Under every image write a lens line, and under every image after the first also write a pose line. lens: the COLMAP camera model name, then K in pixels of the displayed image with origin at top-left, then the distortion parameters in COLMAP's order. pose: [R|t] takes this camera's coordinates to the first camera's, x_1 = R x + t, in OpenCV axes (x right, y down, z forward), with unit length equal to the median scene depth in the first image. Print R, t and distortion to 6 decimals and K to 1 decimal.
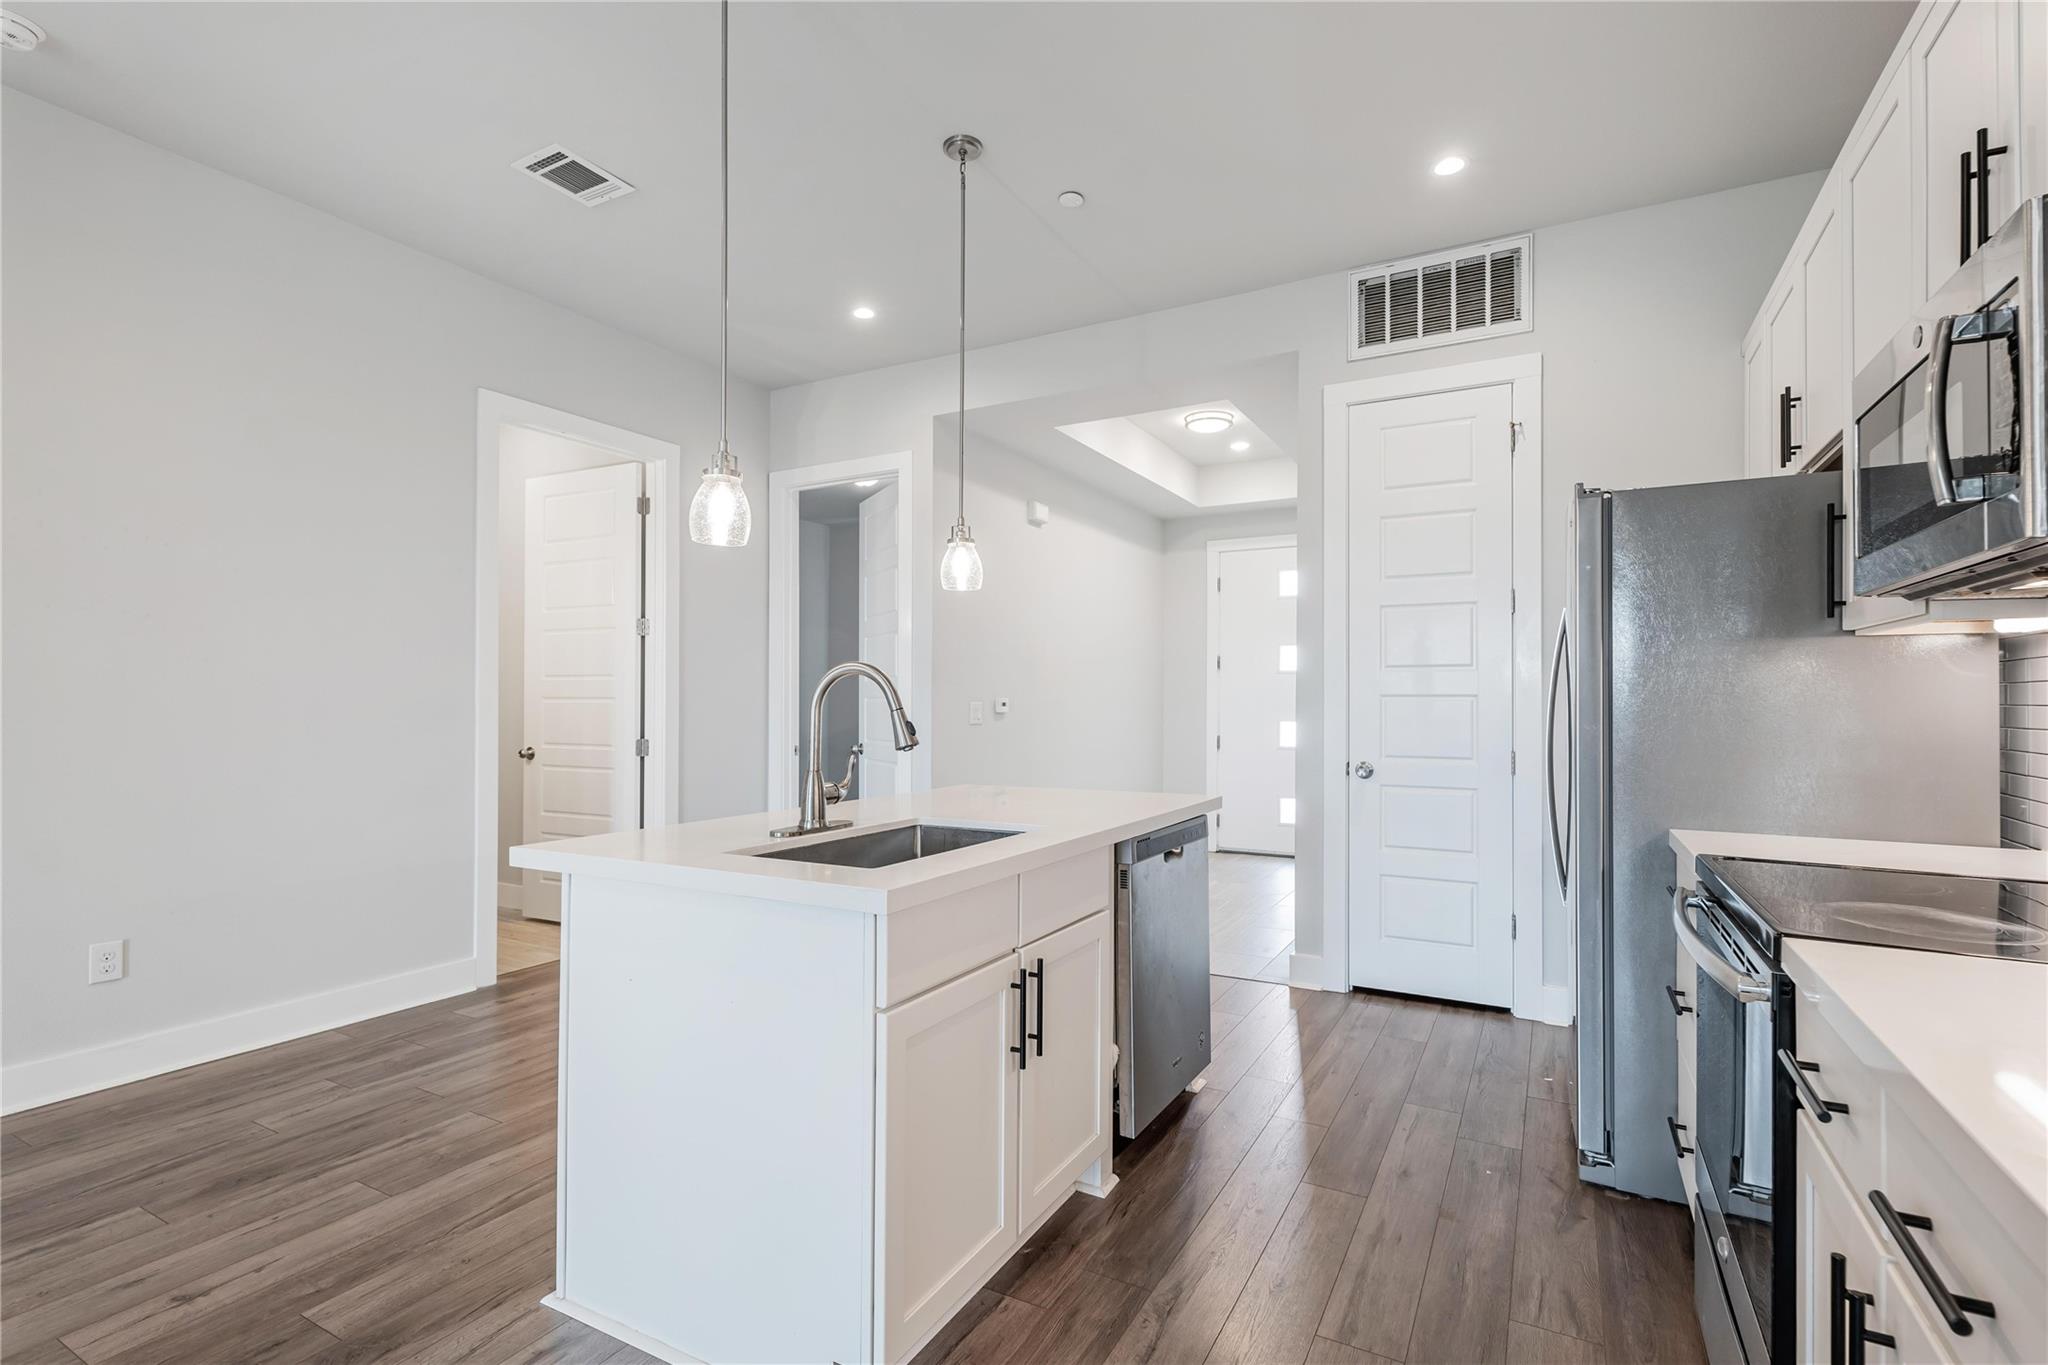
lens RADIAL K [[965.7, 0, 994.7], [0, 965.7, 688.3], [0, 0, 1]] dist [0.000336, 0.001547]
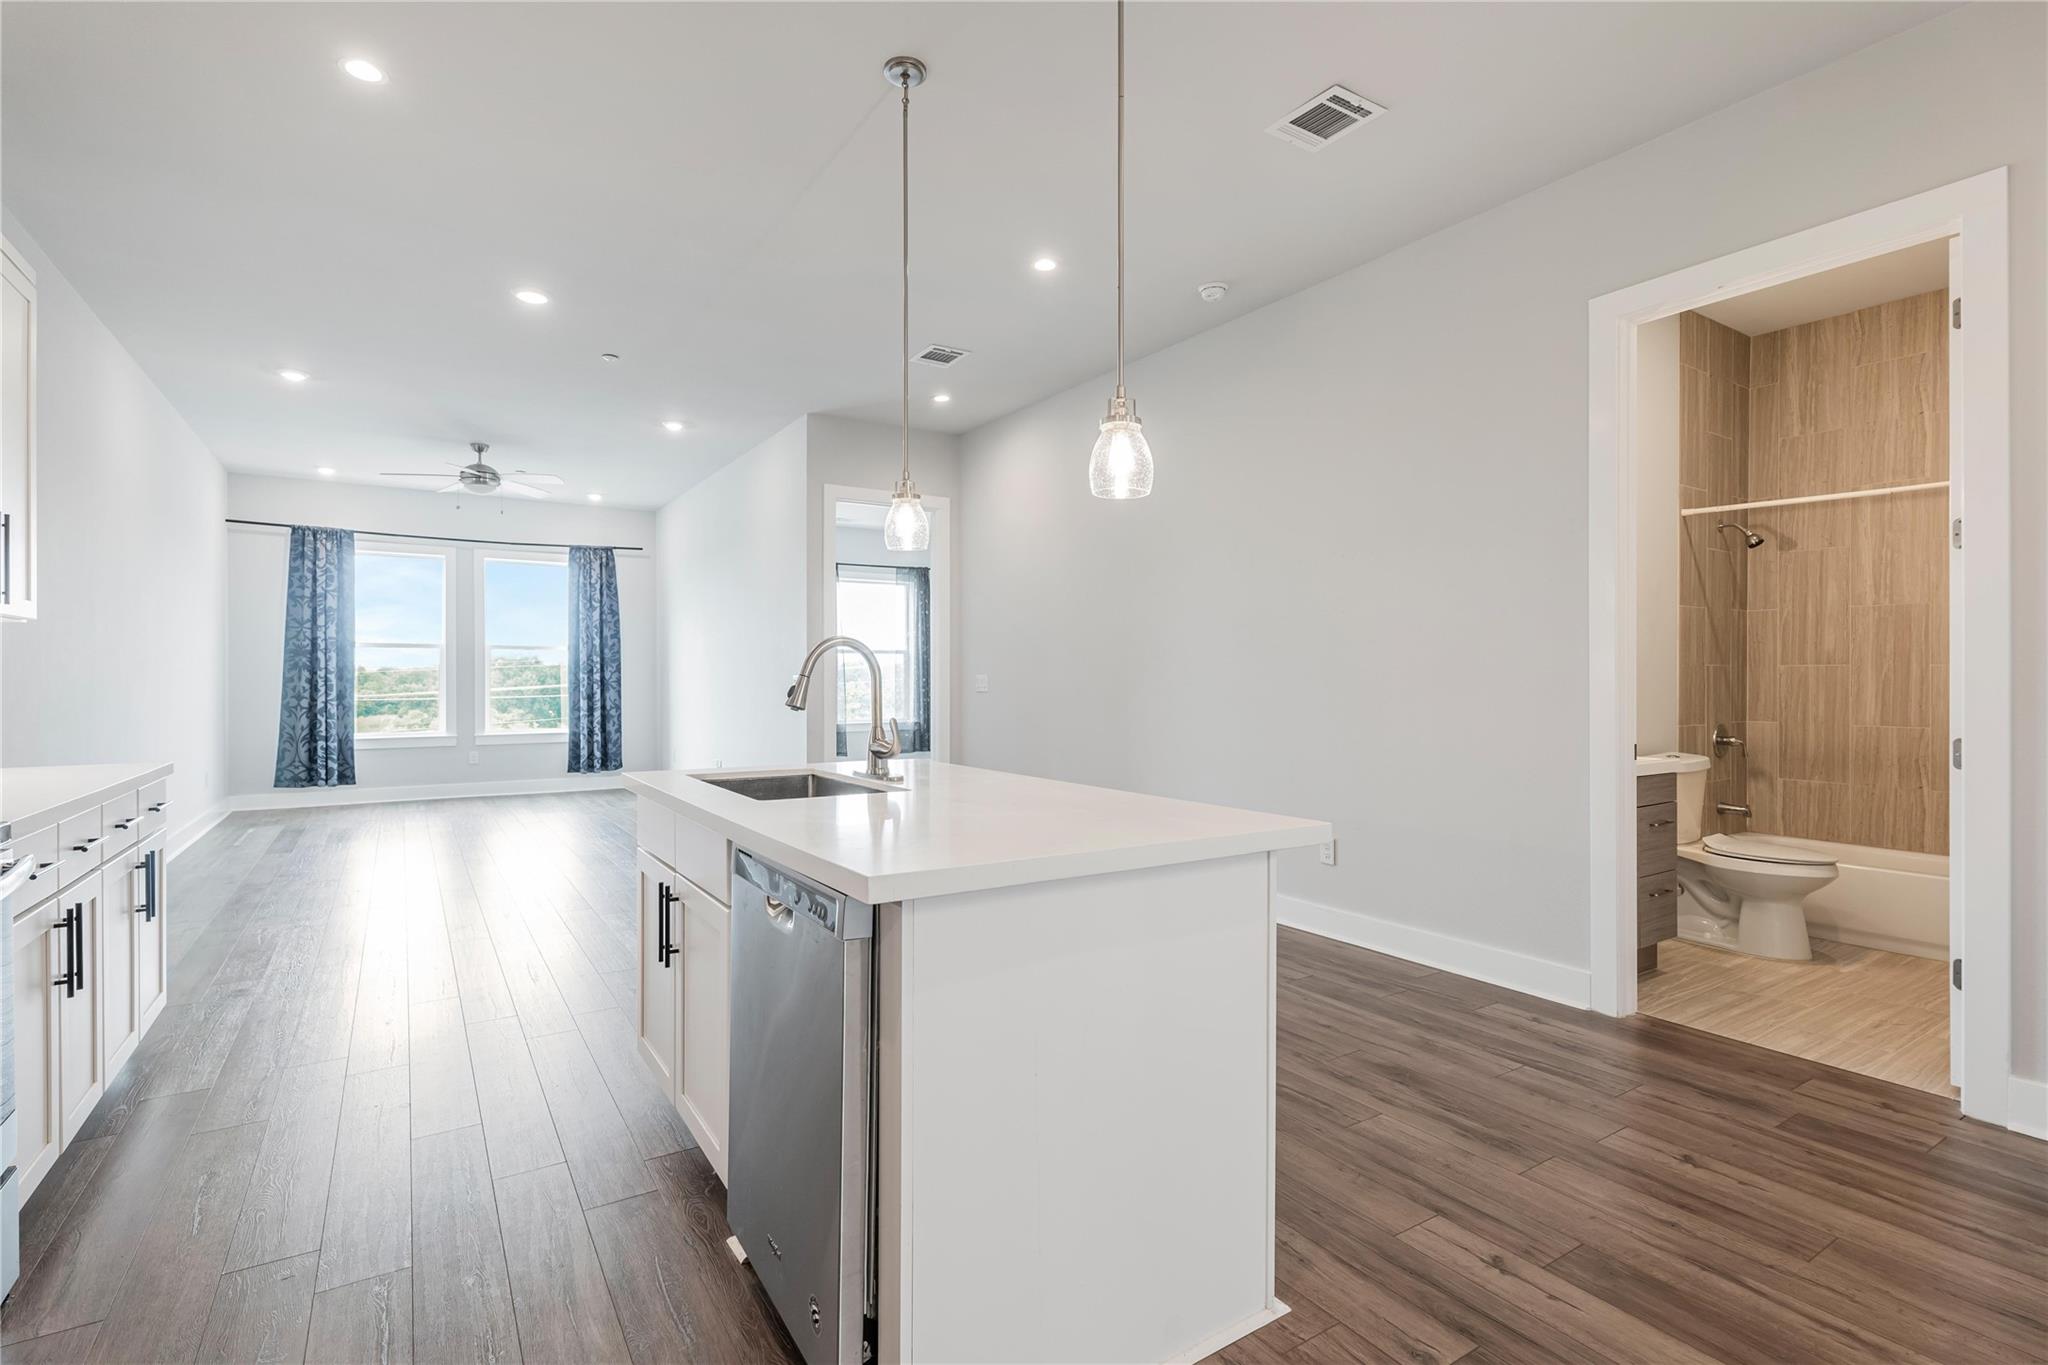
lens RADIAL K [[965.7, 0, 1046.3], [0, 965.7, 680.2], [0, 0, 1]] dist [0.000336, 0.001547]
pose [[-0.442921, 0.003774, -0.896553, 0.476021], [0.013996, 0.999898, -0.002706, 0.020936], [0.896451, -0.013747, -0.442929, 1.050386]]
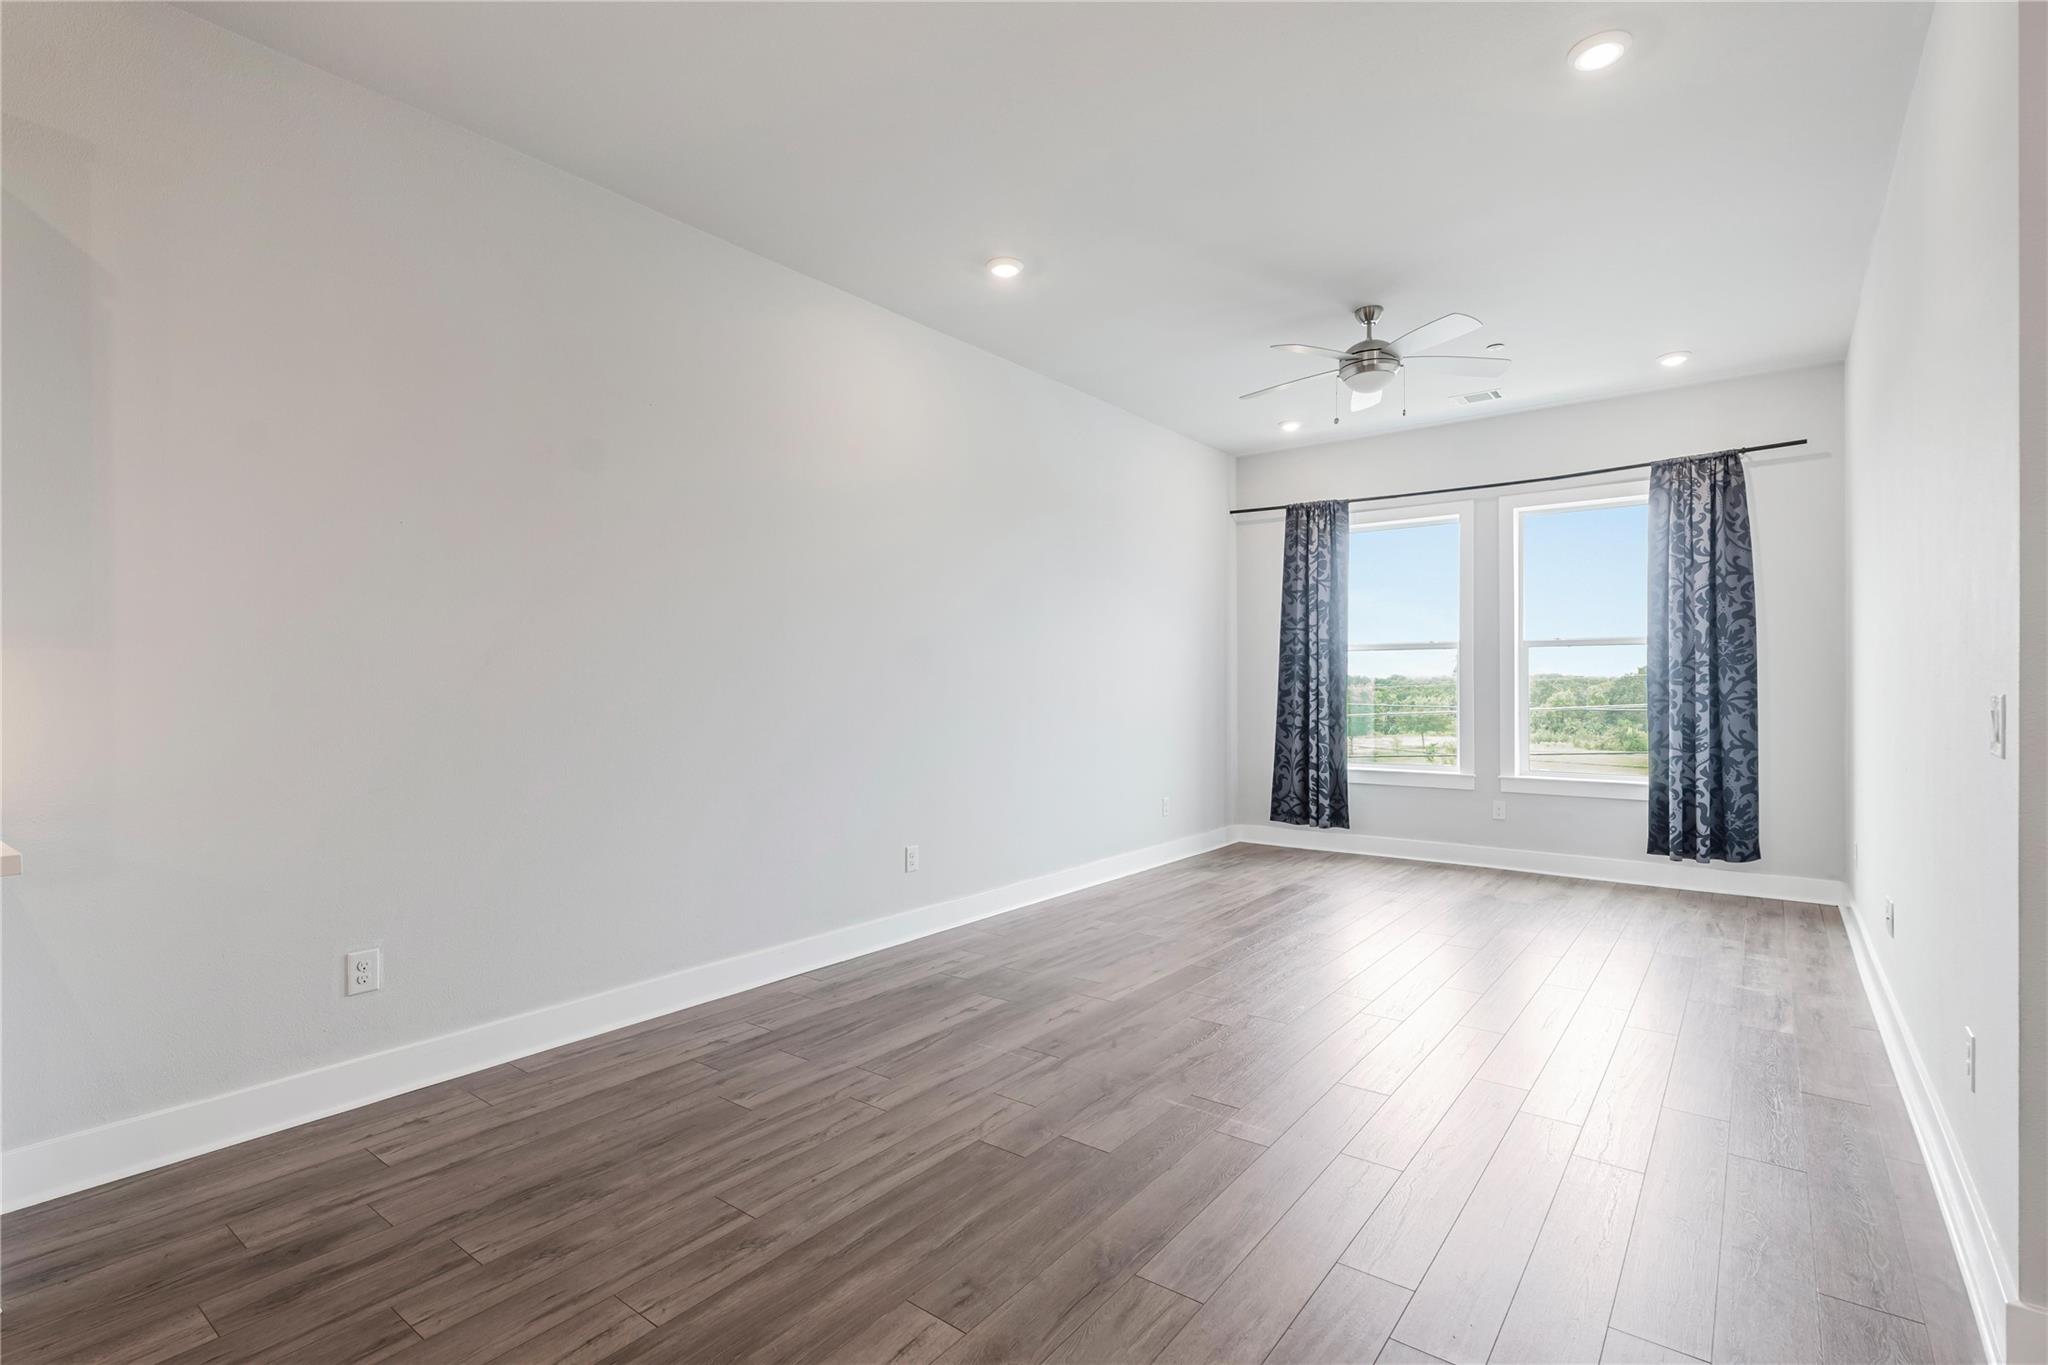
lens RADIAL K [[965.7, 0, 1021.2], [0, 965.7, 694.6], [0, 0, 1]] dist [0.000336, 0.001547]
pose [[-0.988834, 0.000089, 0.149023, -0.533472], [-0.001227, 0.999961, -0.008735, 0.009567], [-0.149018, -0.008820, -0.988795, 0.393893]]
